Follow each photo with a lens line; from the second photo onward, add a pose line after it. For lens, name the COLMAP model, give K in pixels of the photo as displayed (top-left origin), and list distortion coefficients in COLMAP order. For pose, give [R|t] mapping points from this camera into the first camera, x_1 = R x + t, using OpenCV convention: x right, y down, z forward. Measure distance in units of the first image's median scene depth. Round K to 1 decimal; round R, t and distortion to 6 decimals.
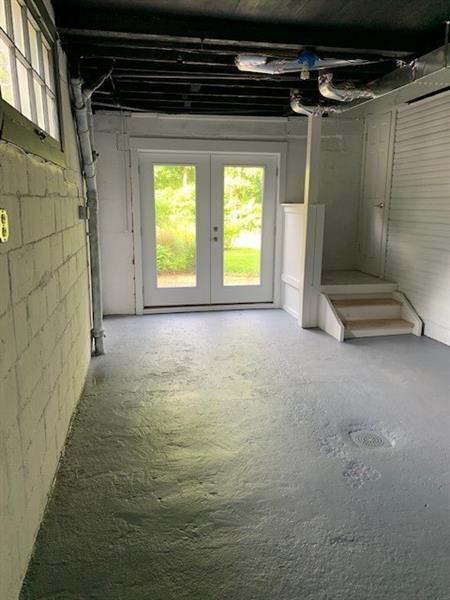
lens RADIAL K [[454.6, 0, 224.2], [0, 454.6, 300.6], [0, 0, 1]] dist [0.069086, -0.089838]
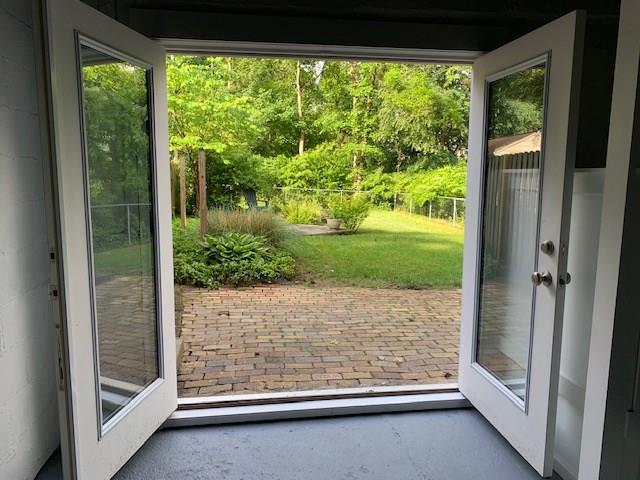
lens RADIAL K [[484.9, 0, 319.8], [0, 484.9, 239.2], [0, 0, 1]] dist [0.069086, -0.089838]
pose [[0.998645, 0.006050, -0.051690, -0.002302], [-0.009979, 0.997052, -0.076083, -0.021761], [0.051077, 0.076495, 0.995761, 0.108038]]
